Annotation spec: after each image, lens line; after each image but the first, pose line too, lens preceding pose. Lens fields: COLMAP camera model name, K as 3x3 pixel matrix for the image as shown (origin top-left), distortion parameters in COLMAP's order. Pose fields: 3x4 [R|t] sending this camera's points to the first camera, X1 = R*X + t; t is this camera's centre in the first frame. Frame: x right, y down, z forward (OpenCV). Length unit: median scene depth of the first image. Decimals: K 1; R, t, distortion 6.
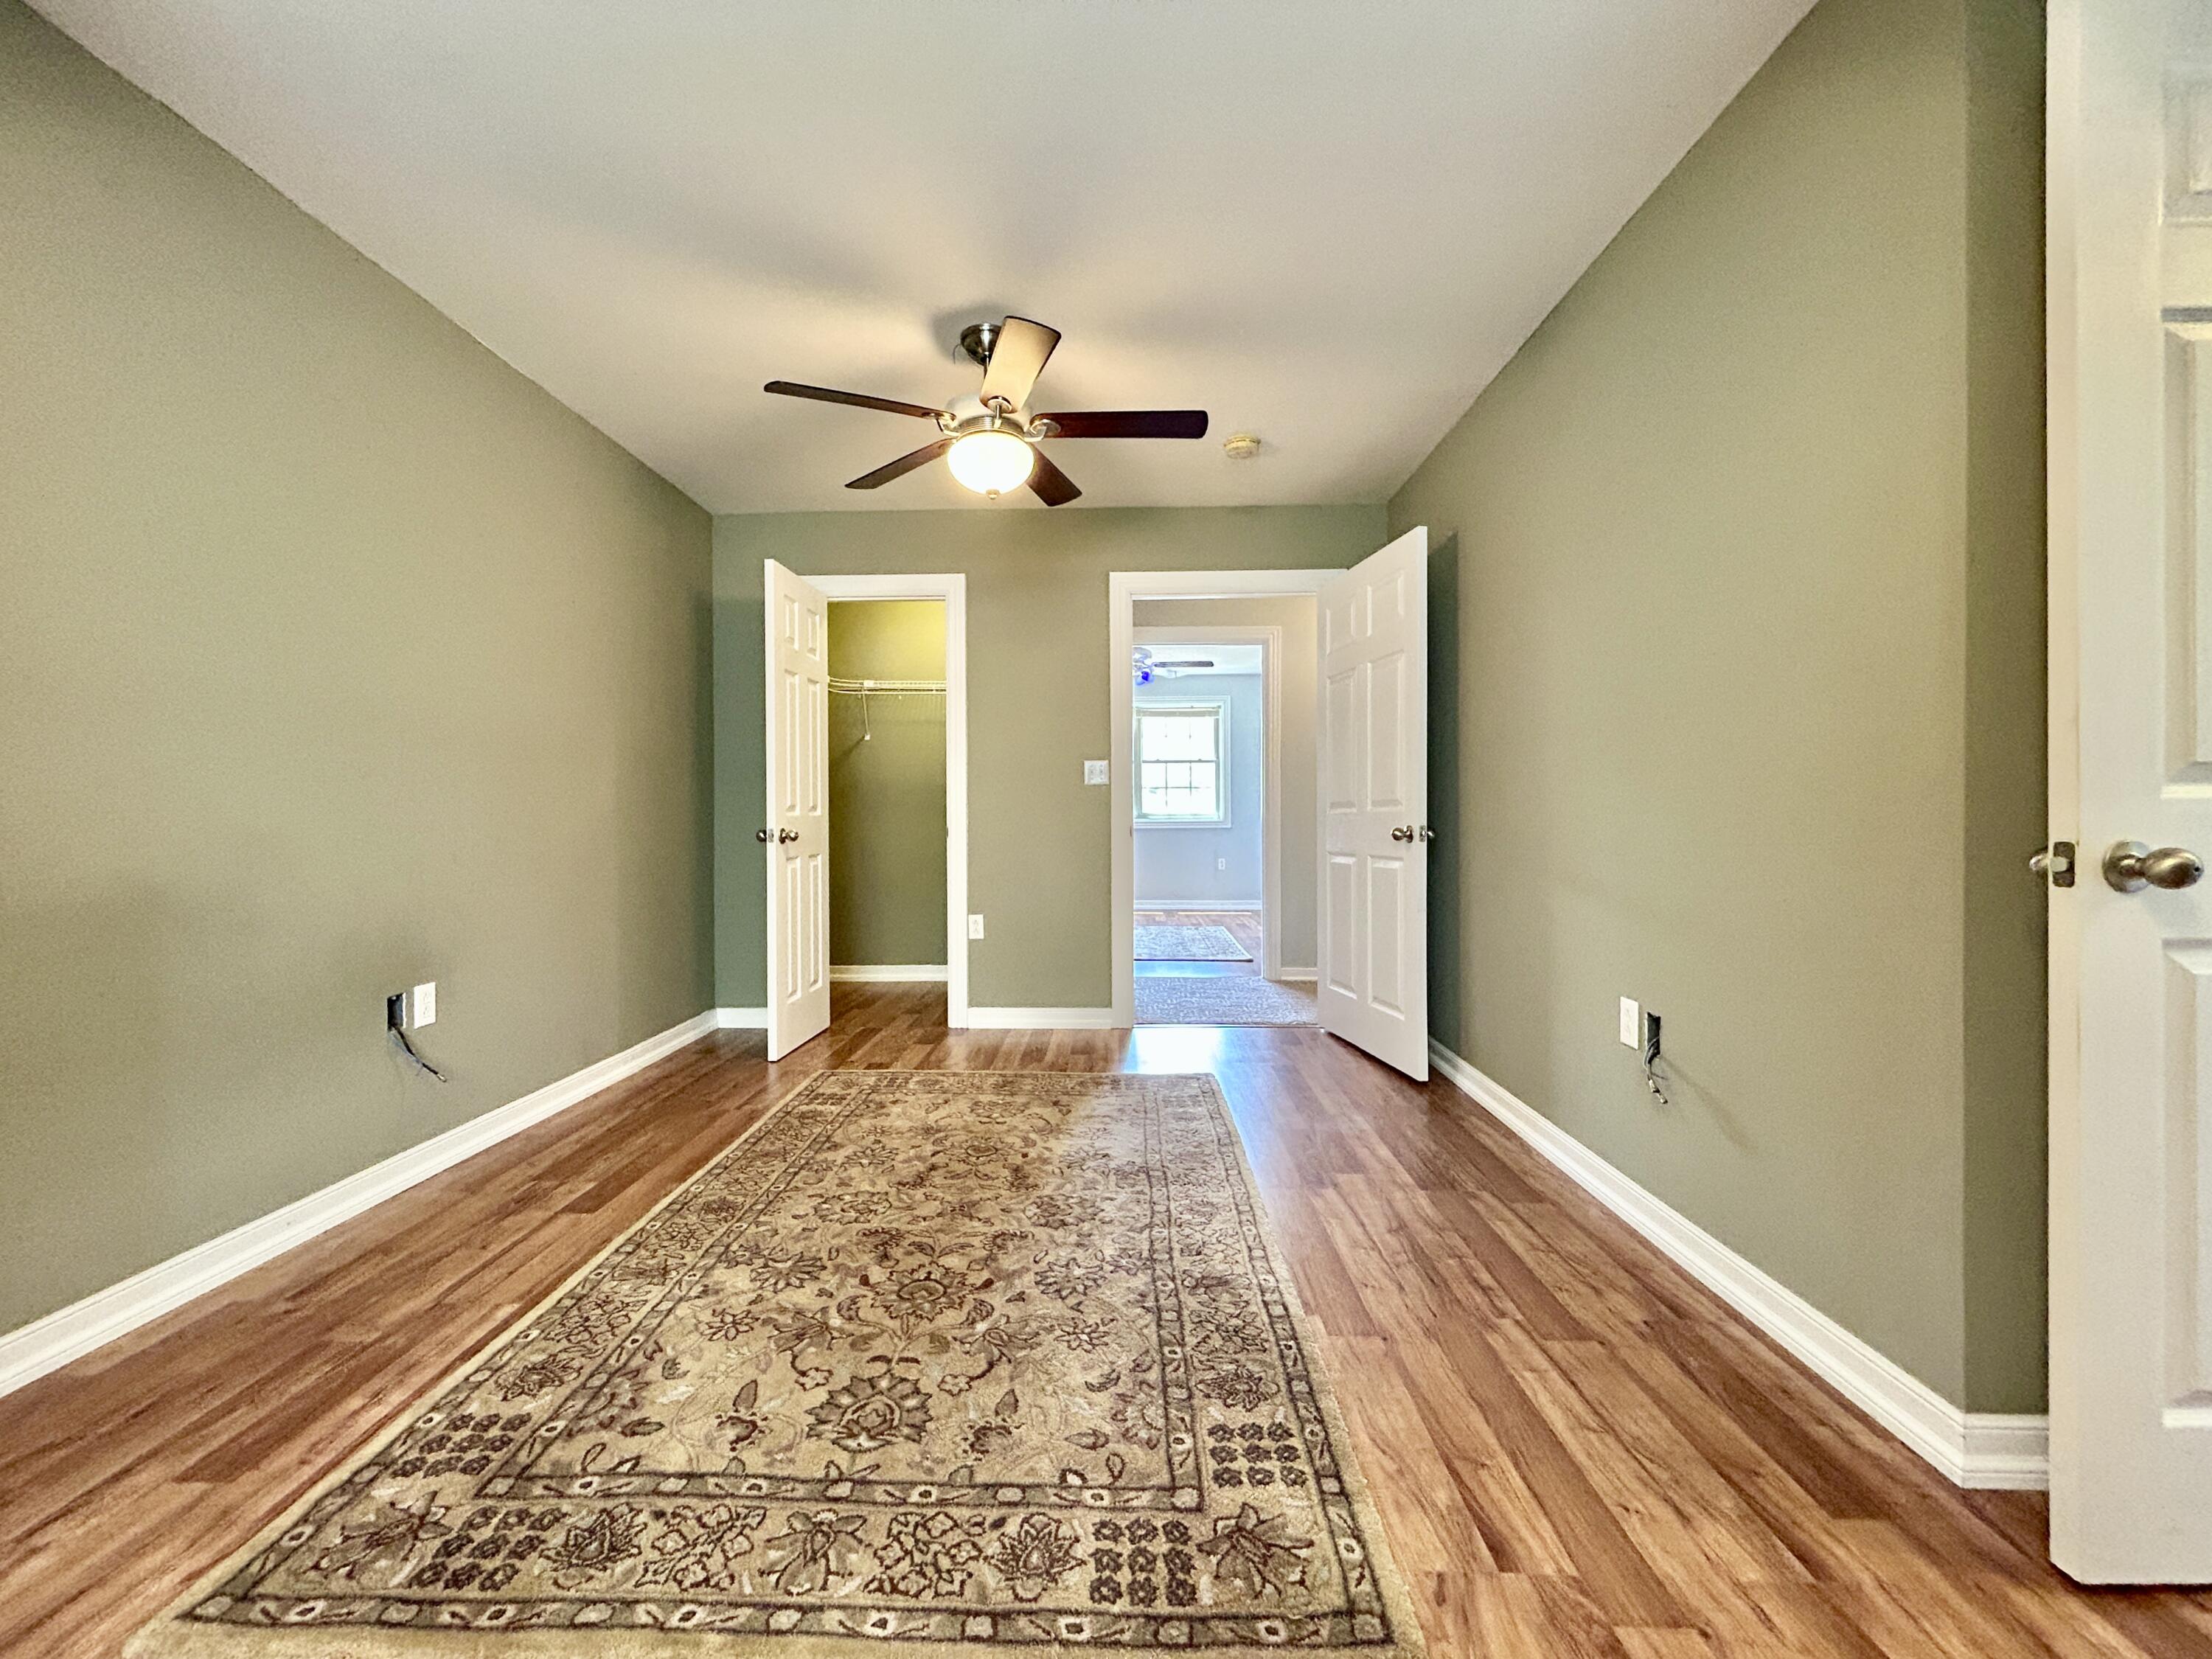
lens RADIAL K [[887.8, 0, 1102.5], [0, 887.8, 825.5], [0, 0, 1]] dist [0.003435, 0.001346]
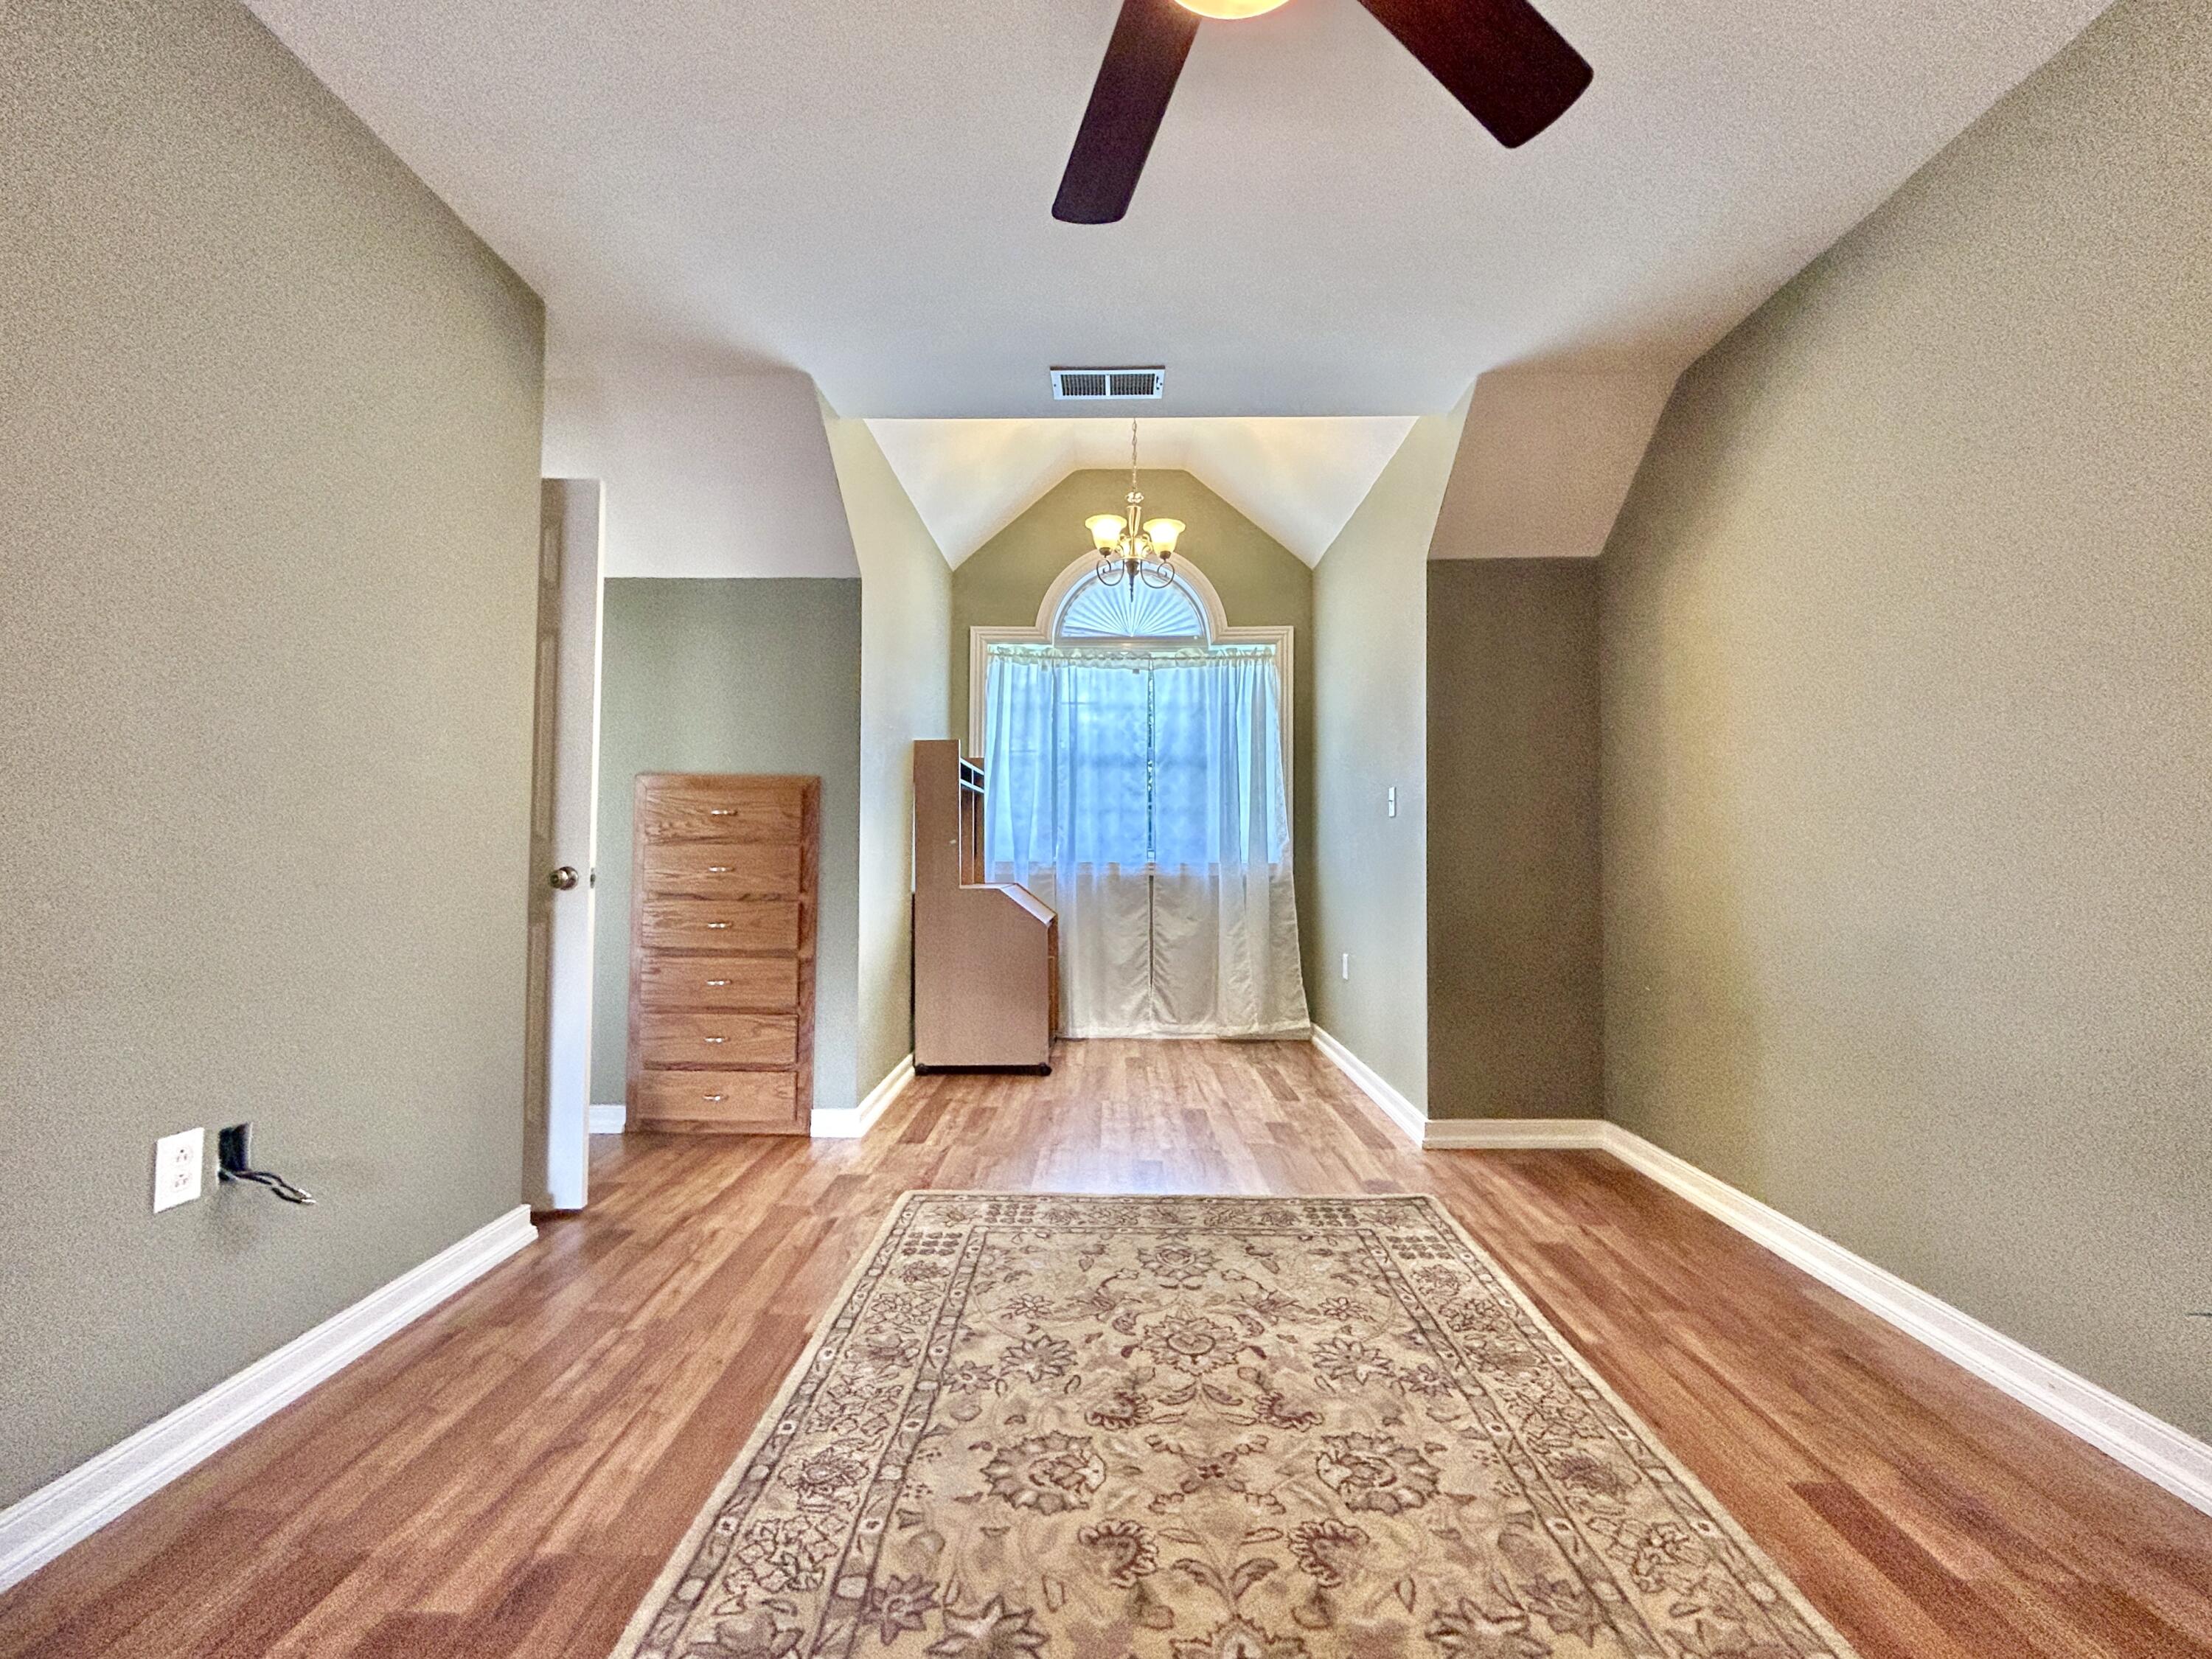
lens RADIAL K [[887.8, 0, 1105.0], [0, 887.8, 828.8], [0, 0, 1]] dist [0.003435, 0.001346]
pose [[-0.999919, -0.001484, -0.012675, -0.103388], [-0.001190, 0.999731, -0.023161, -0.019559], [0.012706, -0.023144, -0.999651, 2.161534]]
